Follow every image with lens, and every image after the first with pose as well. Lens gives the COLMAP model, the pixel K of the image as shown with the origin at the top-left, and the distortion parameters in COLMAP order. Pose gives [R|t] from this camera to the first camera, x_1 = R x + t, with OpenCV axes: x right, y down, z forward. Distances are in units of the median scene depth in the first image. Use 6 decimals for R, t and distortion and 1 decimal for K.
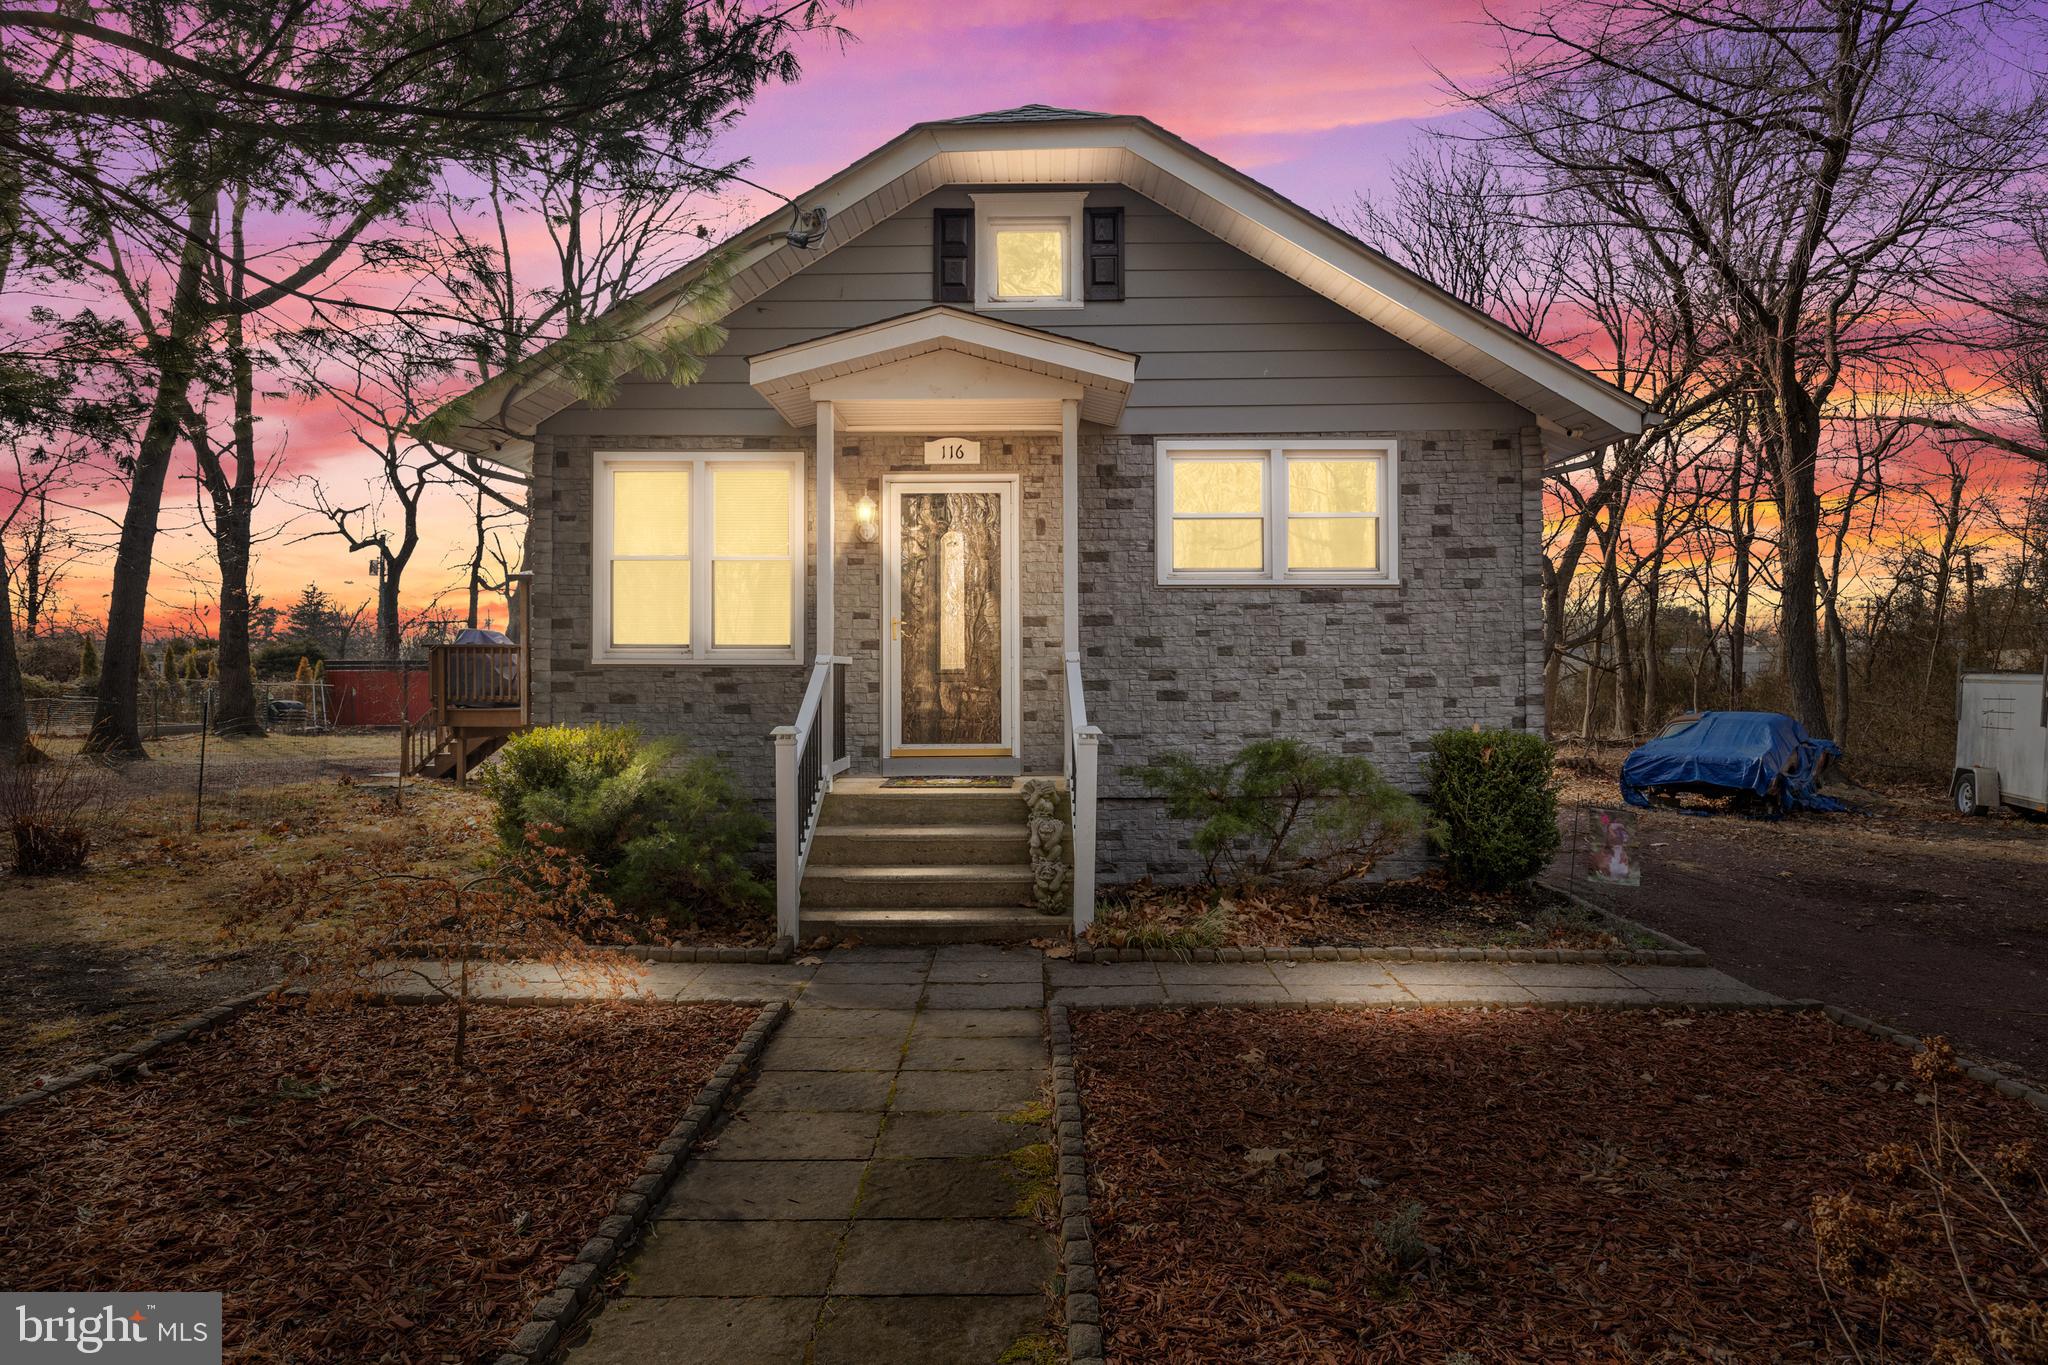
lens RADIAL K [[1138.6, 0, 1027.3], [0, 1138.6, 683.5], [0, 0, 1]] dist [-0.001849, 0.001979]
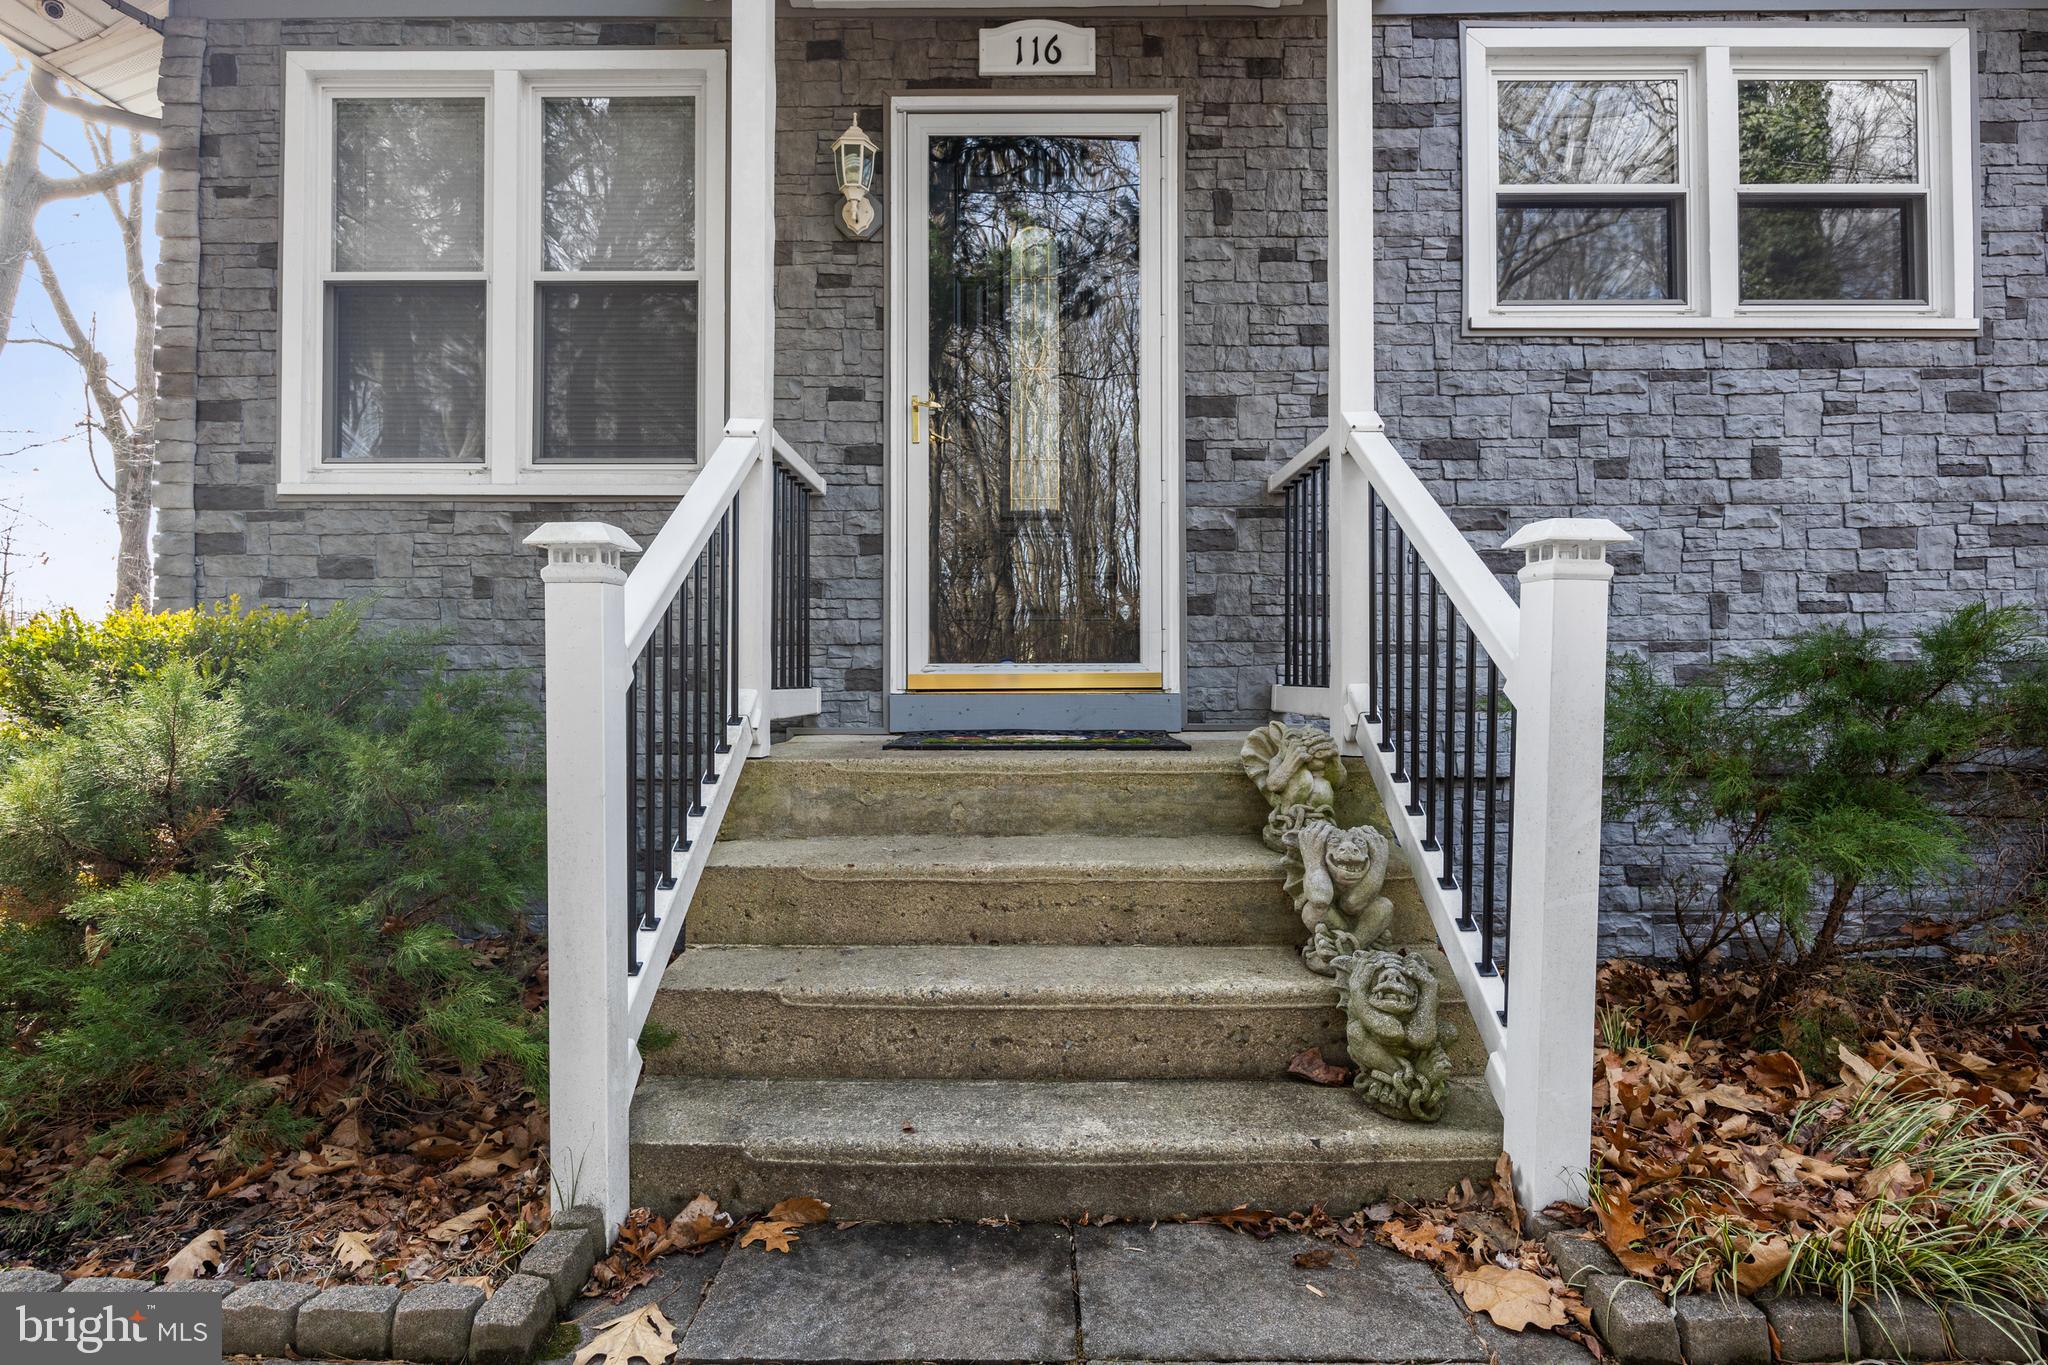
lens RADIAL K [[1116.7, 0, 1024.4], [0, 1116.7, 686.2], [0, 0, 1]] dist [-0.011722, 0.001509]
pose [[0.999996, 0.001089, -0.002420, -0.069867], [-0.001089, 0.999999, 0.000024, 0.062391], [0.002420, -0.000021, 0.999997, 0.535725]]
